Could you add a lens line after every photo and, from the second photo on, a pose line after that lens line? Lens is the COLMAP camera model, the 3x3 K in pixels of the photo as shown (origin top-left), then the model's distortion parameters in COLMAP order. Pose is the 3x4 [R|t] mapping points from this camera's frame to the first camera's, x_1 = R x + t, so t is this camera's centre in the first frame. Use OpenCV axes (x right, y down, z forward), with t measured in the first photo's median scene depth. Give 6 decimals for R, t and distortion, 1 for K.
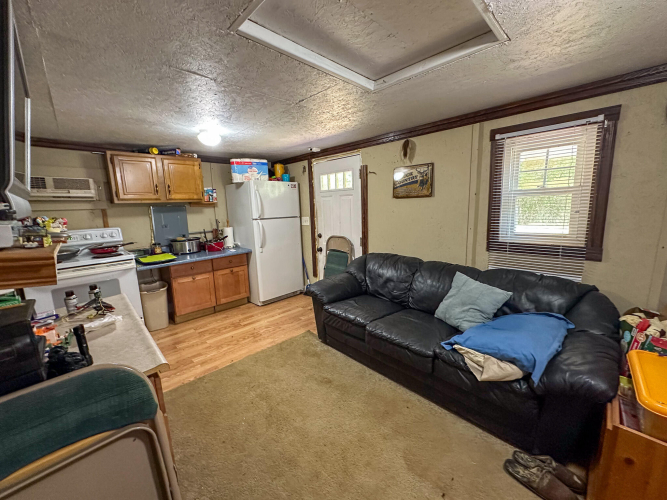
lens RADIAL K [[266.7, 0, 331.9], [0, 266.7, 248.4], [0, 0, 1]] dist [-0.002428, 0.000048]
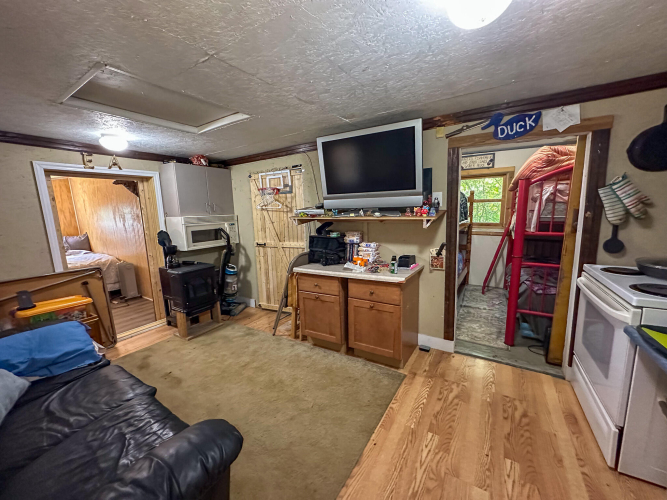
lens RADIAL K [[266.7, 0, 333.4], [0, 266.7, 251.6], [0, 0, 1]] dist [-0.002428, 0.000048]
pose [[-0.968628, 0.096865, -0.228859, -0.123167], [0.017225, 0.944865, 0.327008, -0.164063], [0.247917, 0.312807, -0.916891, 1.006584]]
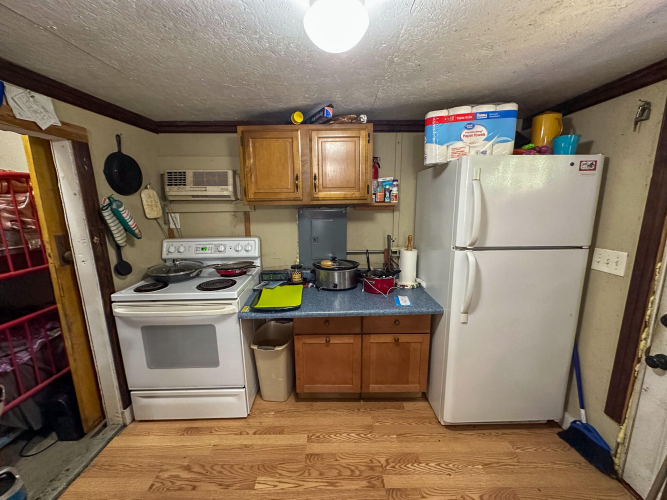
lens RADIAL K [[266.7, 0, 333.2], [0, 266.7, 250.1], [0, 0, 1]] dist [-0.002428, 0.000048]
pose [[0.709765, 0.154155, -0.687365, -0.142546], [-0.123162, 0.987889, 0.094378, -0.126678], [0.693589, 0.017671, 0.720154, 0.567885]]
